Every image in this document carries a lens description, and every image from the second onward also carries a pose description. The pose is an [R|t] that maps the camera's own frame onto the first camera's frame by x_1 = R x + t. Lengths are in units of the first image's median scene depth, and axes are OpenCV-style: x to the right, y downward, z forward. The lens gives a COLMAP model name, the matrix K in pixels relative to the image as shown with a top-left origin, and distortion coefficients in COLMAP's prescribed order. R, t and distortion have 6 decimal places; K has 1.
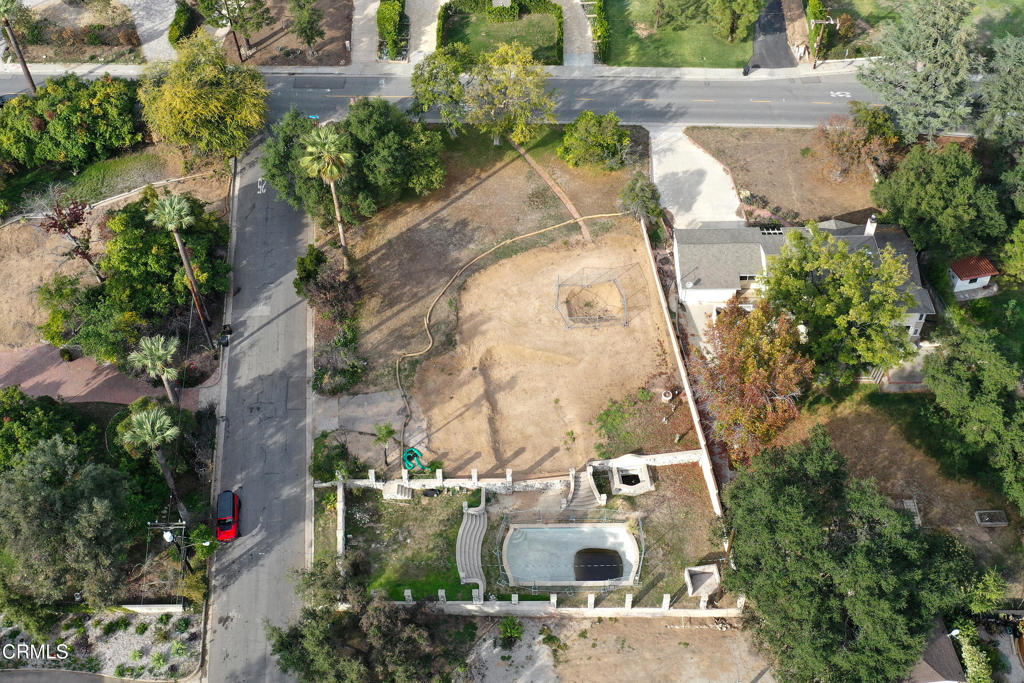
lens RADIAL K [[1083.4, 0, 512.8], [0, 1083.4, 282.0], [0, 0, 1]] dist [-0.001745, 0.004749]
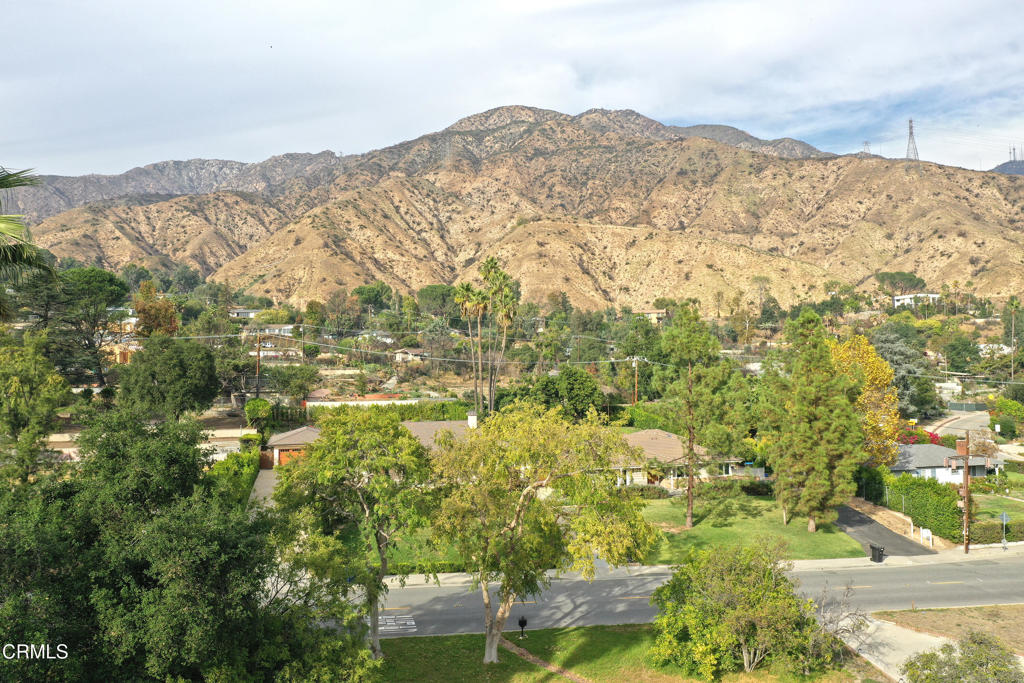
lens RADIAL K [[809.2, 0, 510.6], [0, 809.2, 337.4], [0, 0, 1]] dist [-0.001408, 0.004776]
pose [[0.967373, 0.023517, 0.252261, -0.101136], [0.177997, 0.645466, -0.742759, 0.015191], [-0.180293, 0.763427, 0.620220, 0.891176]]
